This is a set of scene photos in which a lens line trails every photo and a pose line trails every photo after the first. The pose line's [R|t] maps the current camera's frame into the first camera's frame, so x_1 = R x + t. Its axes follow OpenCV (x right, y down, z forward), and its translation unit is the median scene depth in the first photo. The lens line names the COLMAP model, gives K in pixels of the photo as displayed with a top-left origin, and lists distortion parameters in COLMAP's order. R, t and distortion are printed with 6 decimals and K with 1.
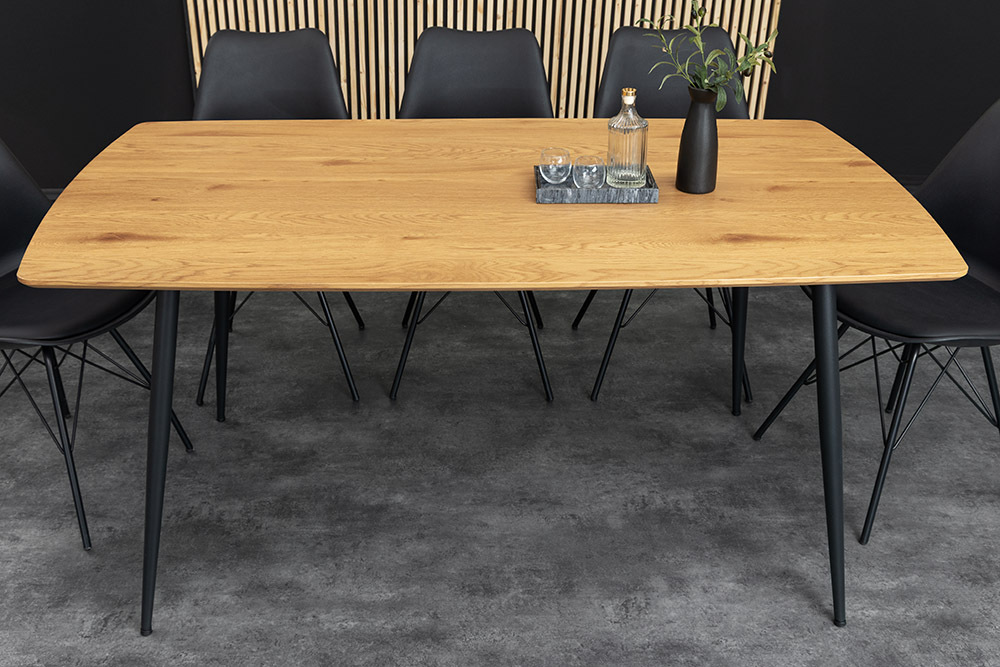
lens RADIAL K [[960.5, 0, 500.0], [0, 960.5, 333.5], [0, 0, 1]] dist [-0.010047, -0.005404]
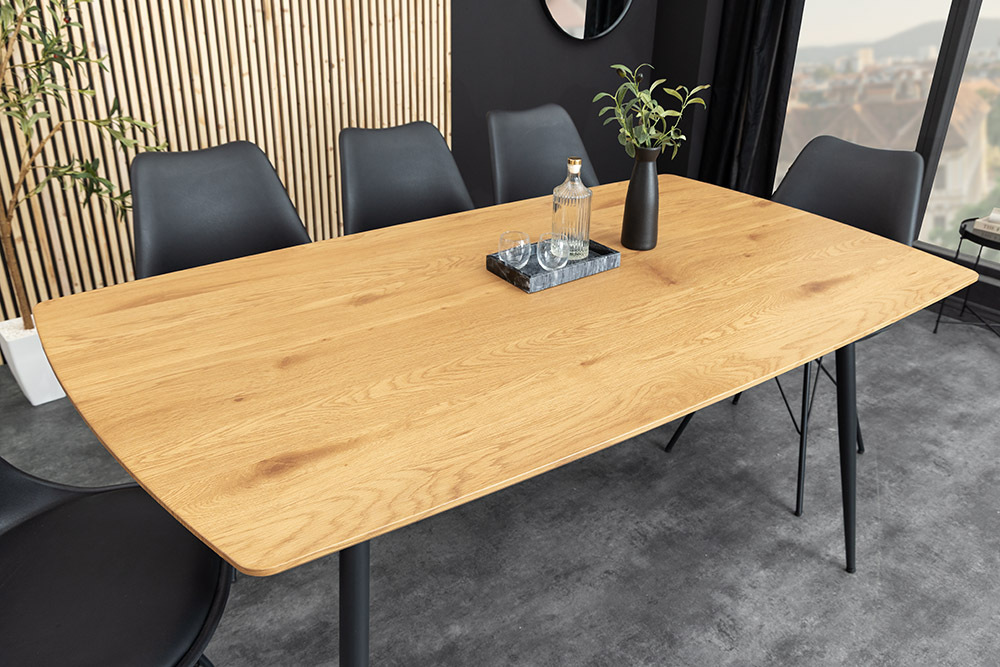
lens RADIAL K [[805.1, 0, 500.0], [0, 805.1, 333.5], [0, 0, 1]] dist [-0.003810, -0.003232]
pose [[0.836820, -0.243532, 0.490331, -0.463988], [0.254833, 0.965945, 0.044846, -0.157885], [-0.484554, 0.087424, 0.870382, 0.308912]]
